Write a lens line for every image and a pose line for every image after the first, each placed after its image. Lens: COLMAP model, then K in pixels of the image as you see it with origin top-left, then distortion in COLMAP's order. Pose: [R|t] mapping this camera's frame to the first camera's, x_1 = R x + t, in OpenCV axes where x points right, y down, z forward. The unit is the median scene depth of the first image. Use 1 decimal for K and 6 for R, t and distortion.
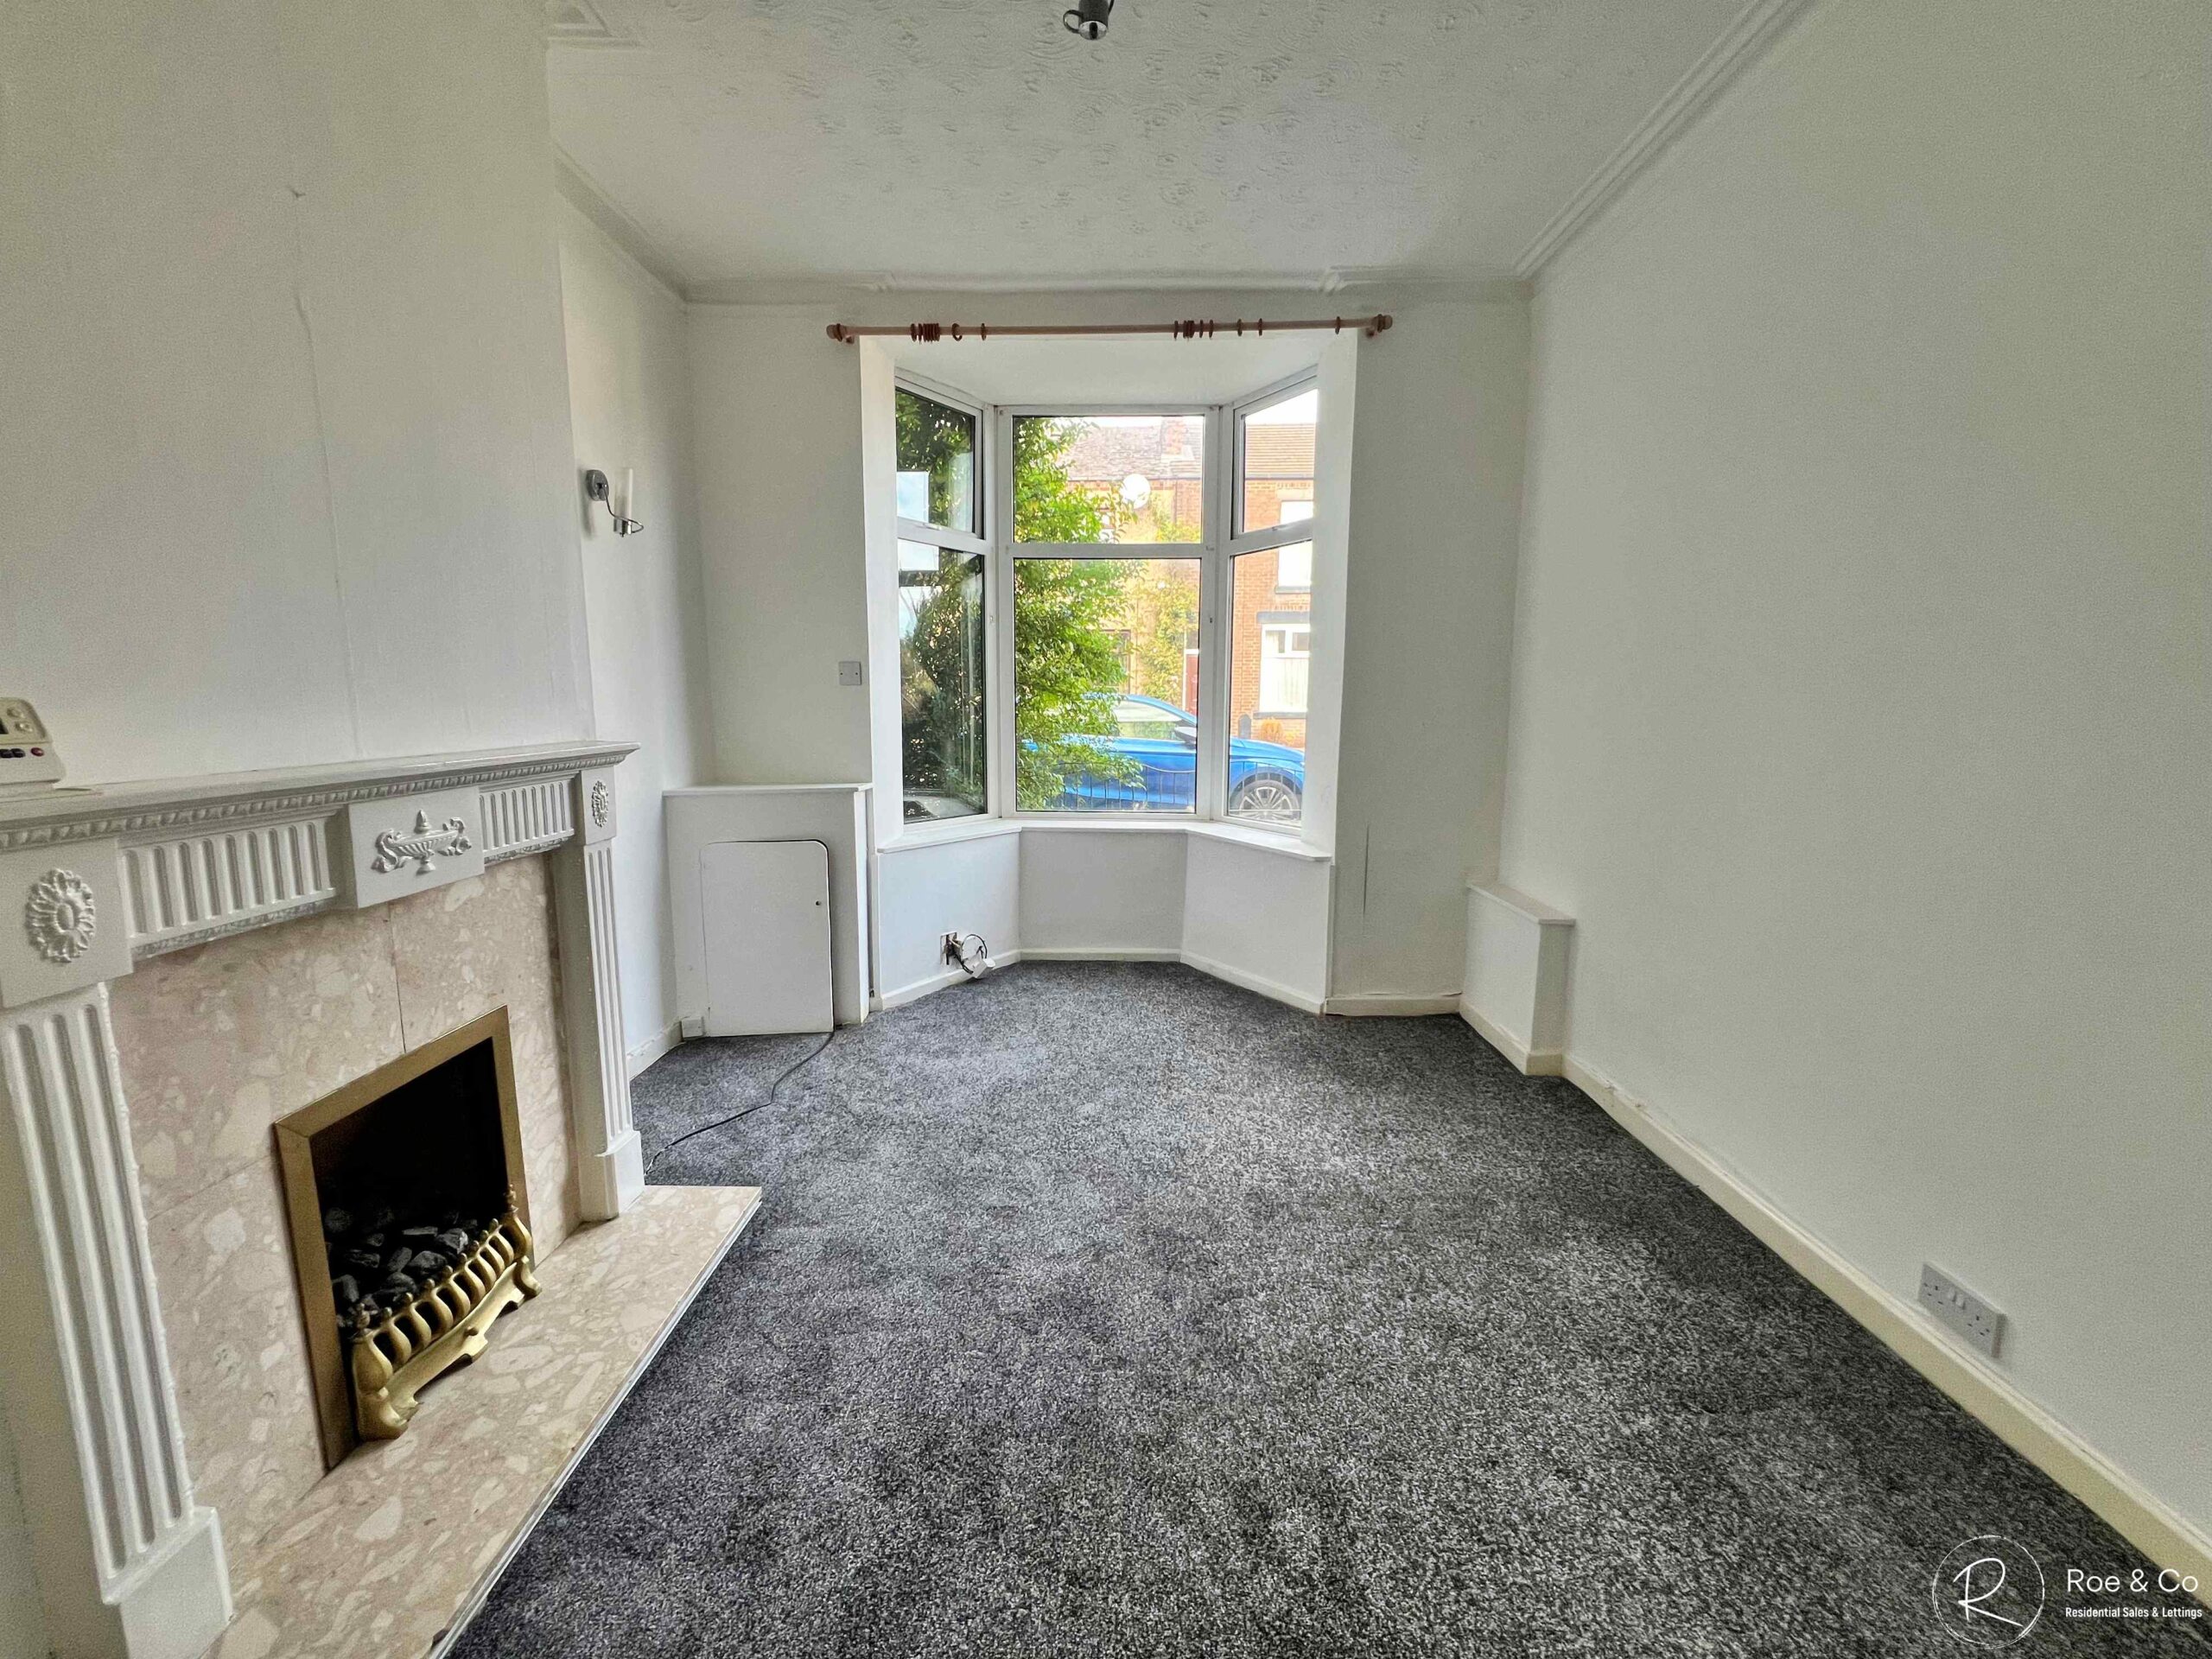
lens RADIAL K [[883.1, 0, 1101.8], [0, 883.1, 827.7], [0, 0, 1]] dist [-0.003393, 0.000768]
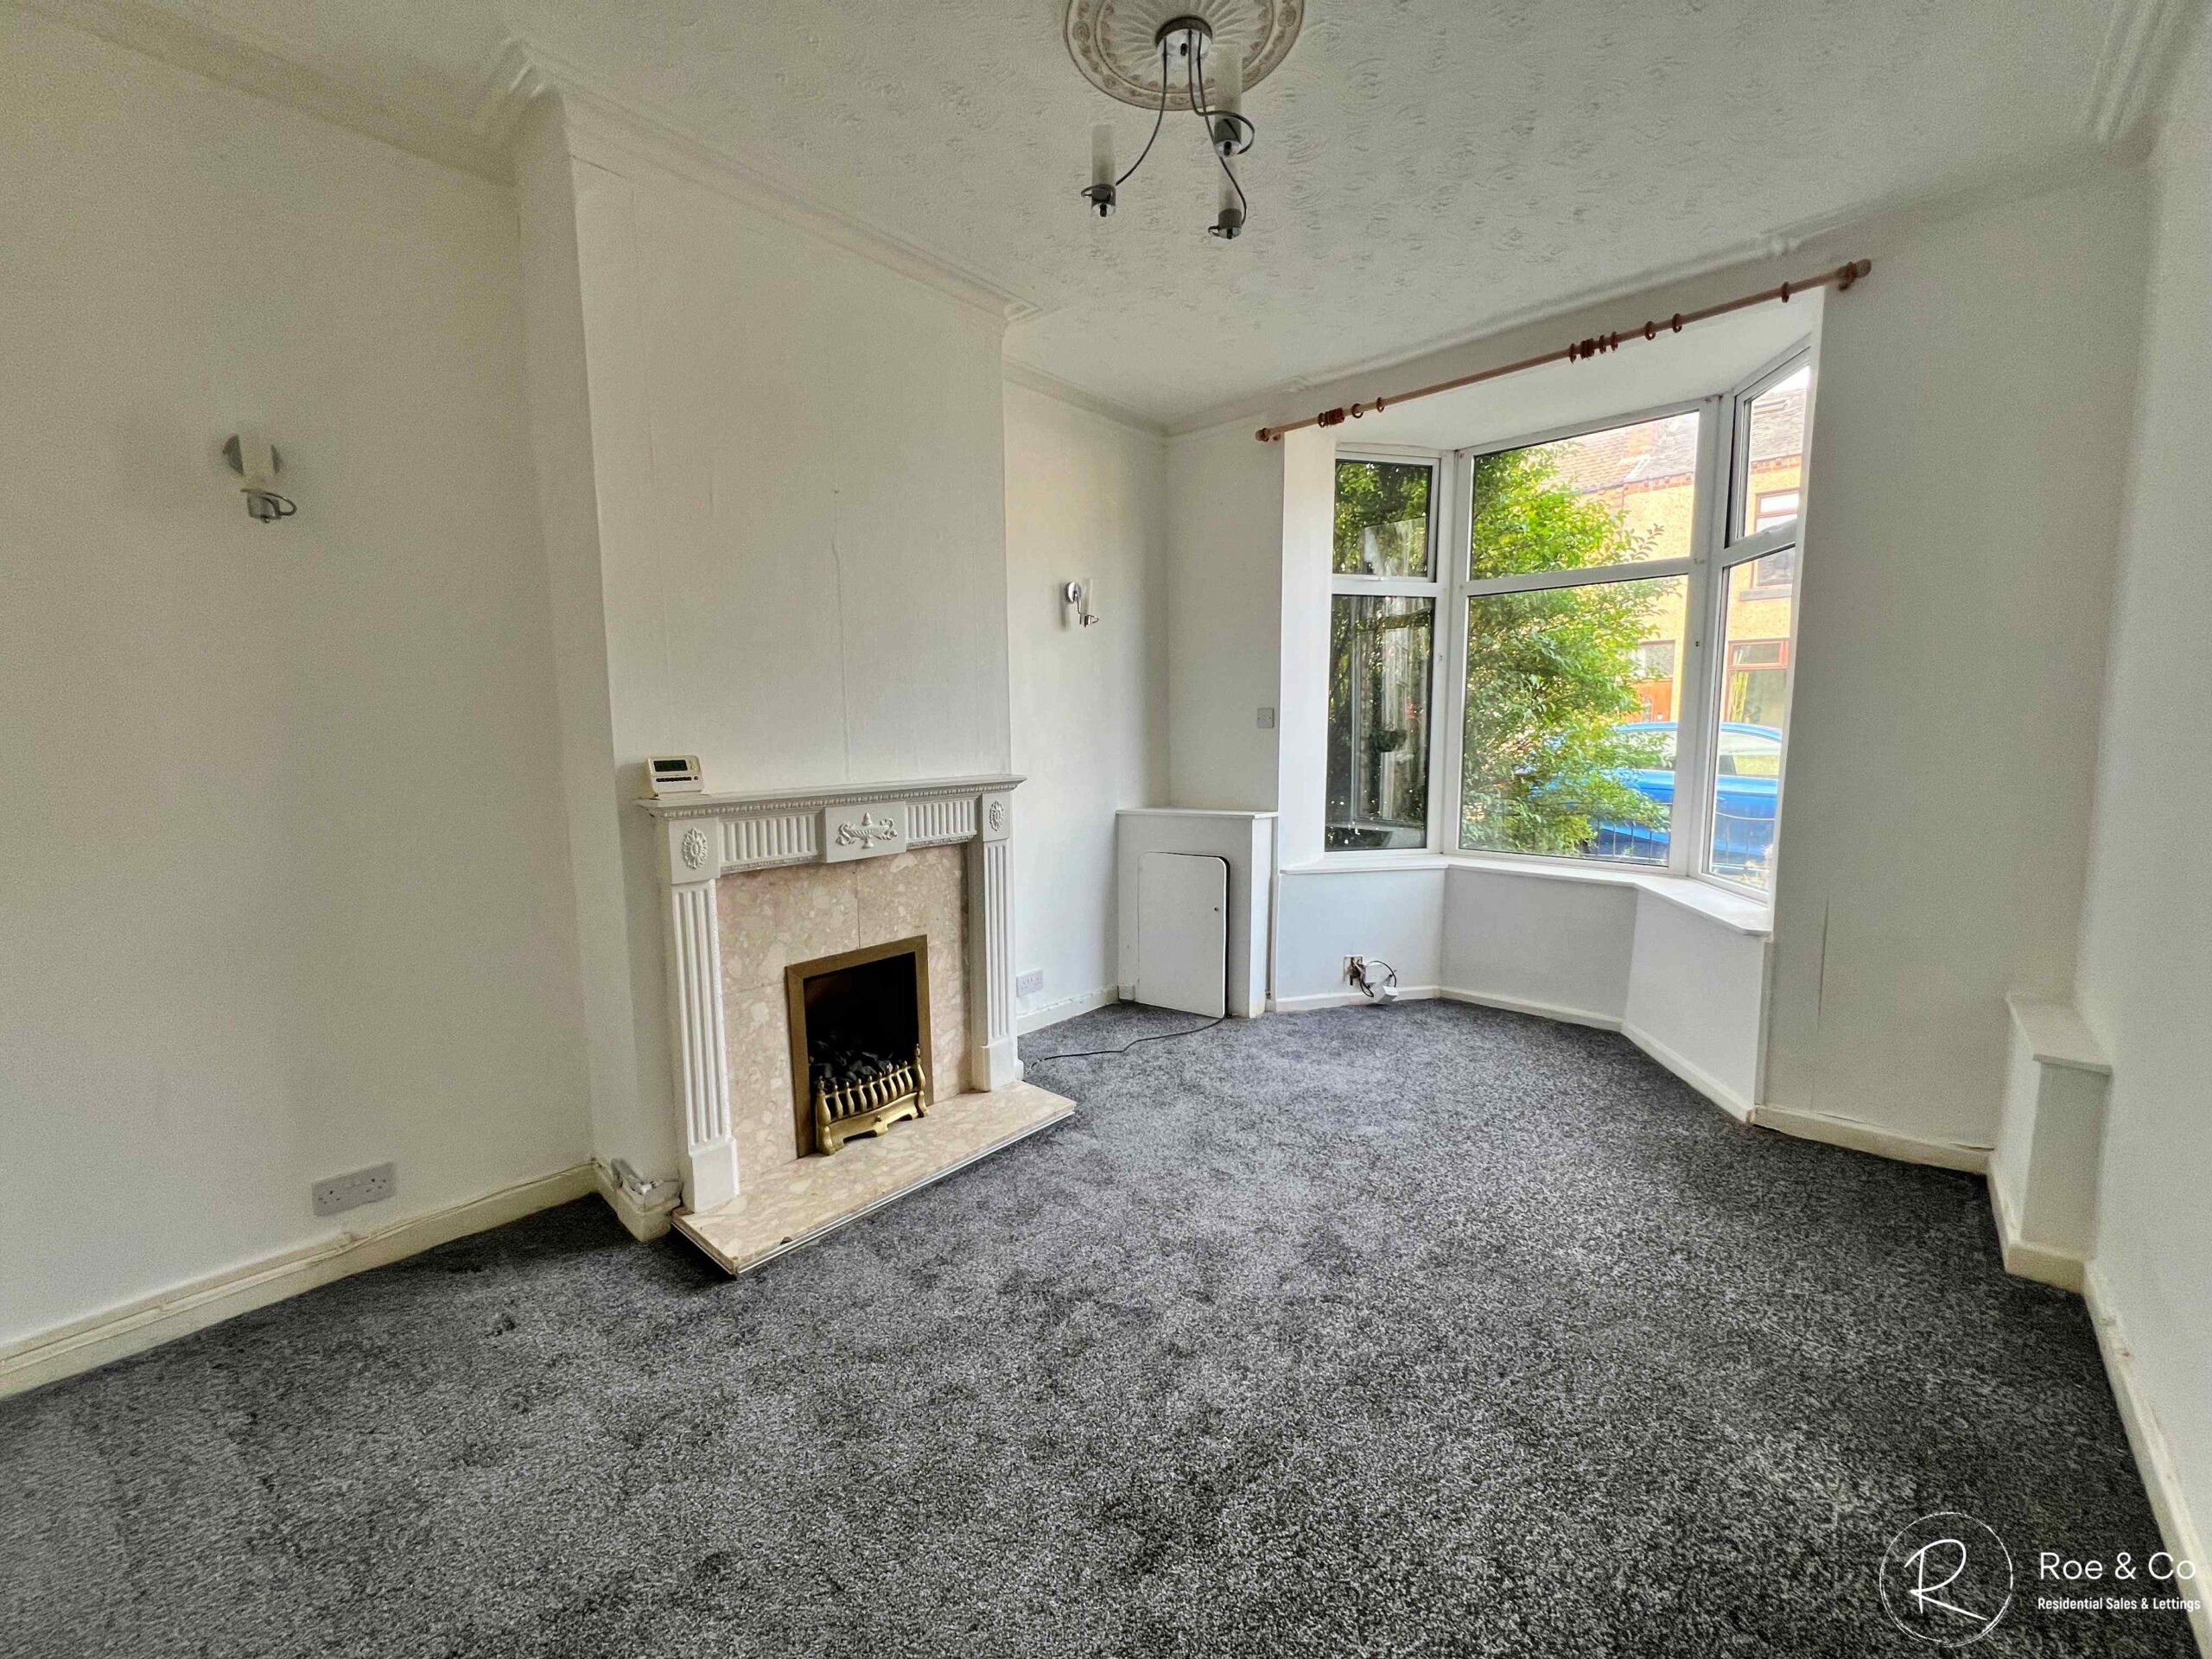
lens RADIAL K [[883.1, 0, 1101.8], [0, 883.1, 827.7], [0, 0, 1]] dist [-0.003393, 0.000768]
pose [[0.754782, 0.063113, -0.652932, 0.397017], [-0.082475, 0.996593, 0.000992, -0.015919], [0.650770, 0.053102, 0.757416, -0.025110]]
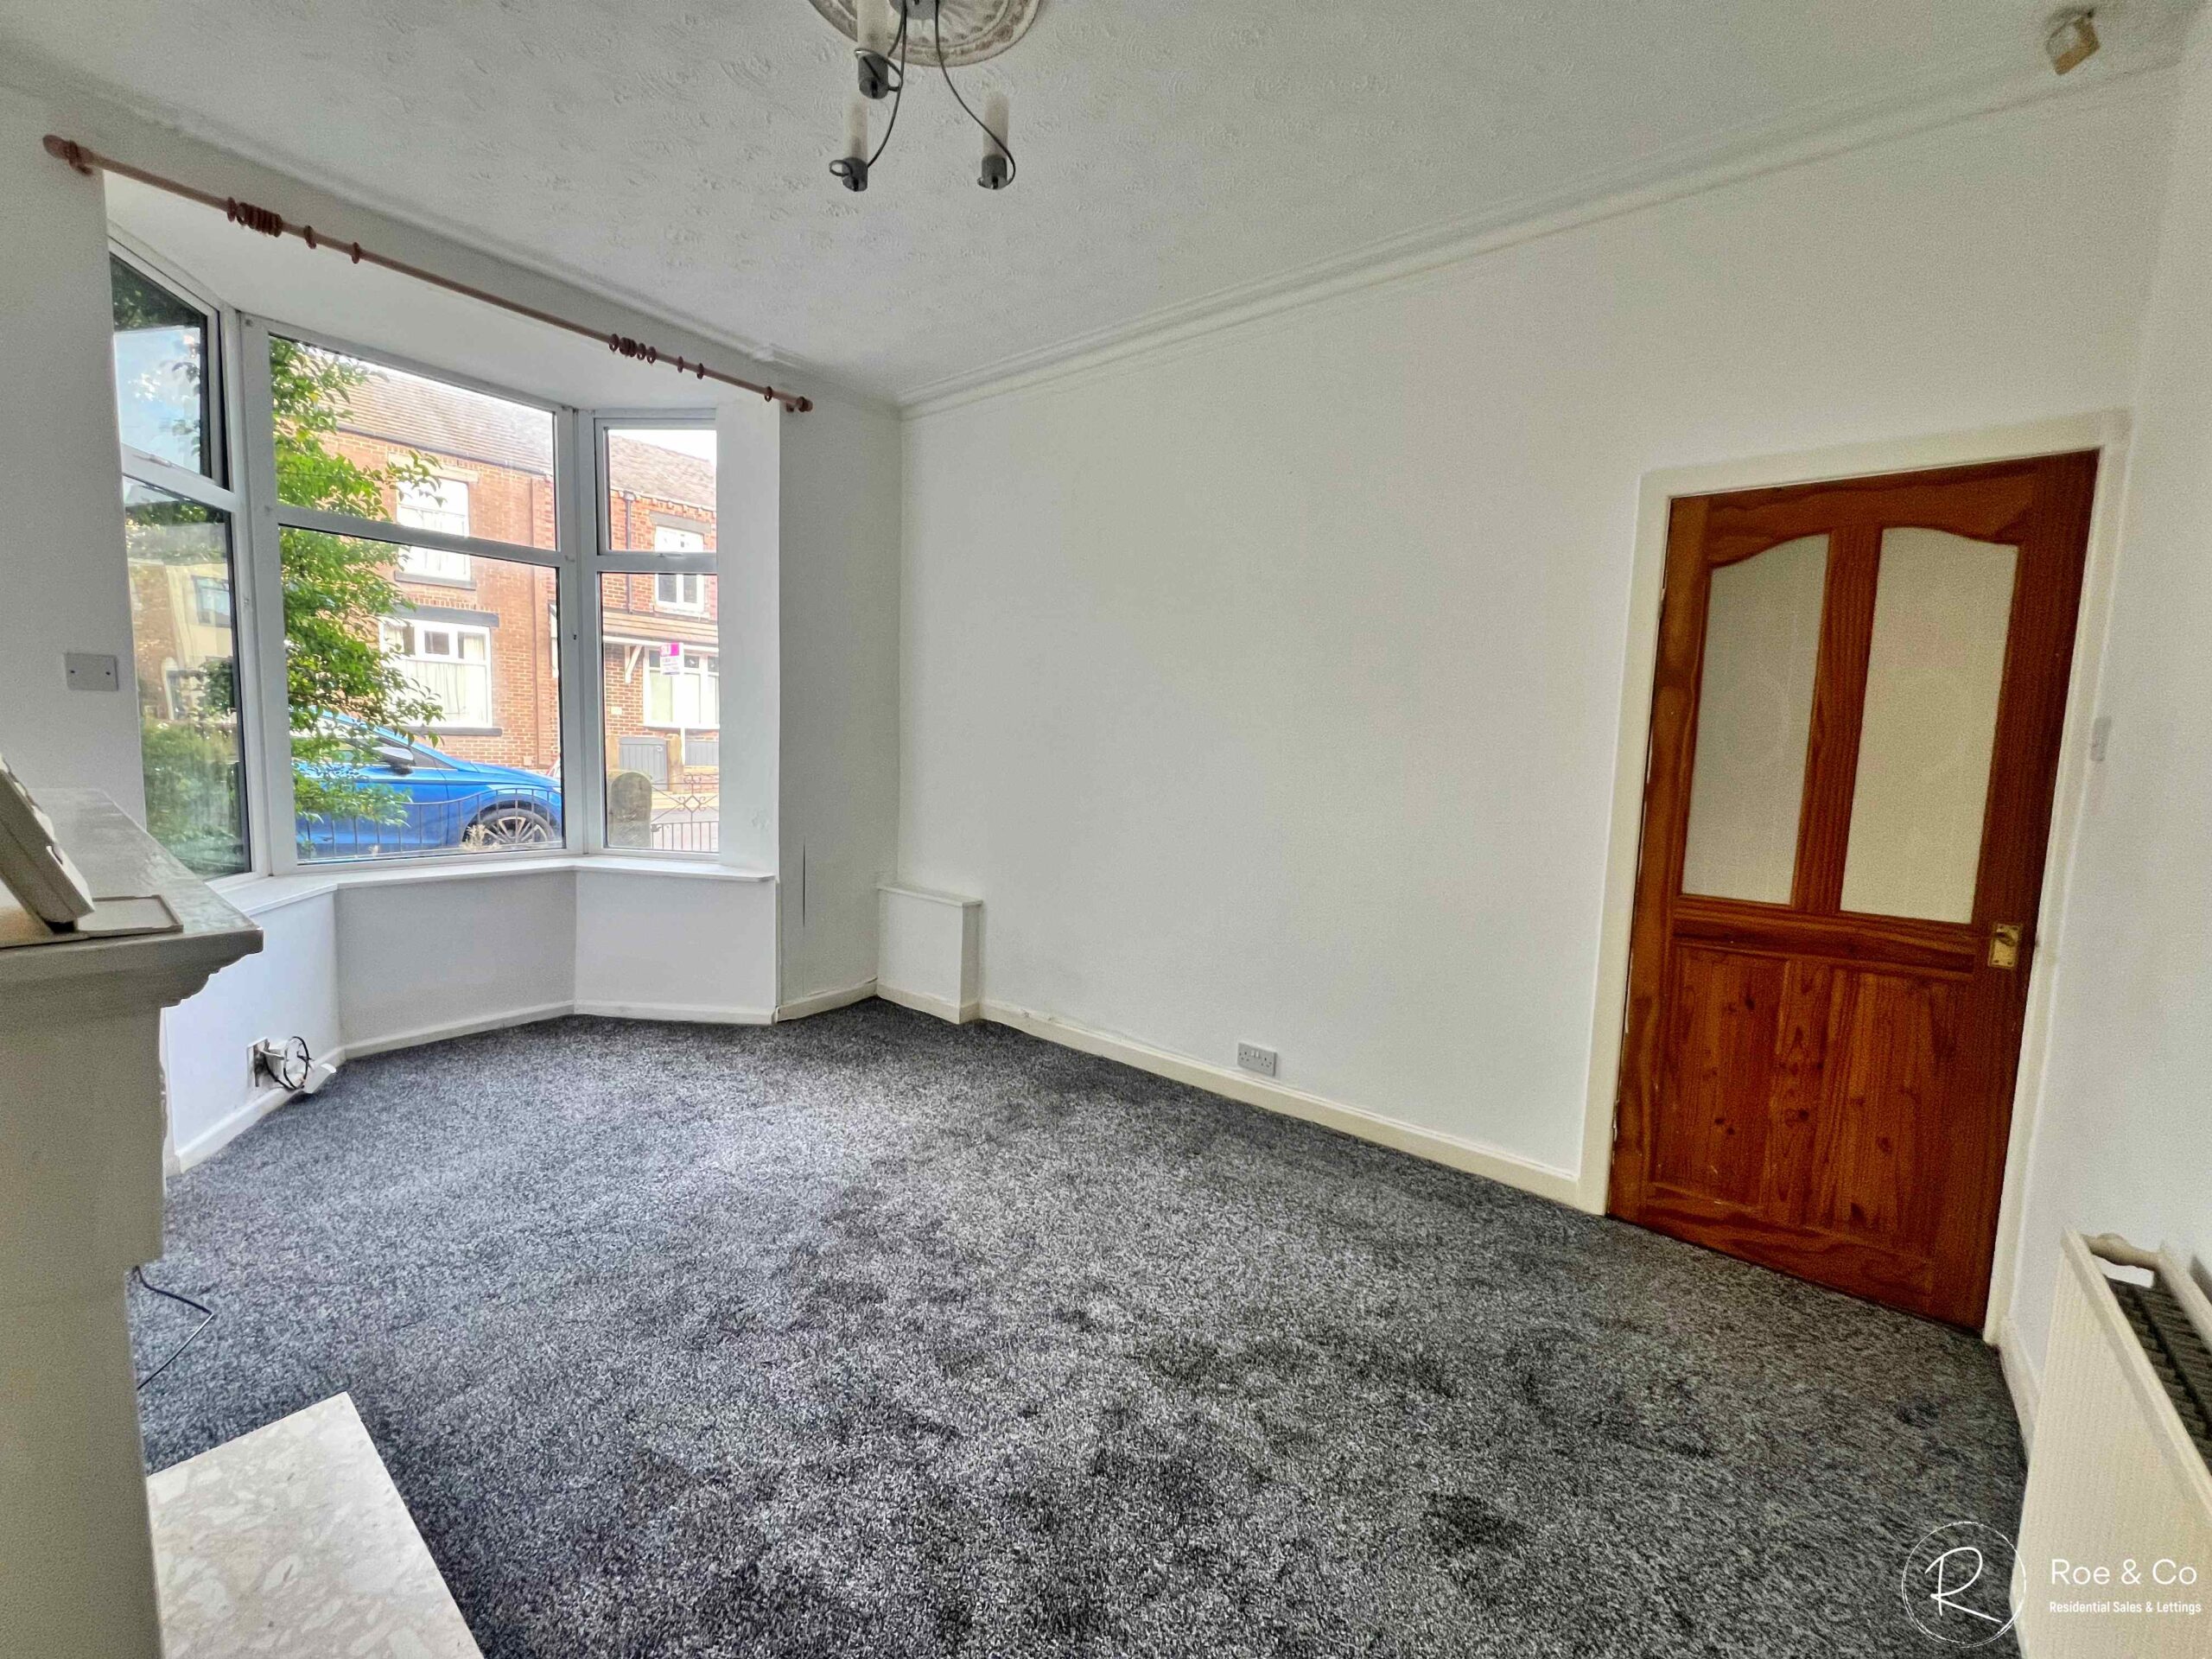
lens RADIAL K [[879.8, 0, 1099.0], [0, 879.8, 827.6], [0, 0, 1]] dist [-0.001513, 0.000235]
pose [[0.609148, -0.062085, 0.790622, -0.430479], [0.078015, 0.996787, 0.018167, -0.017805], [-0.789210, 0.050614, 0.612034, 0.029061]]
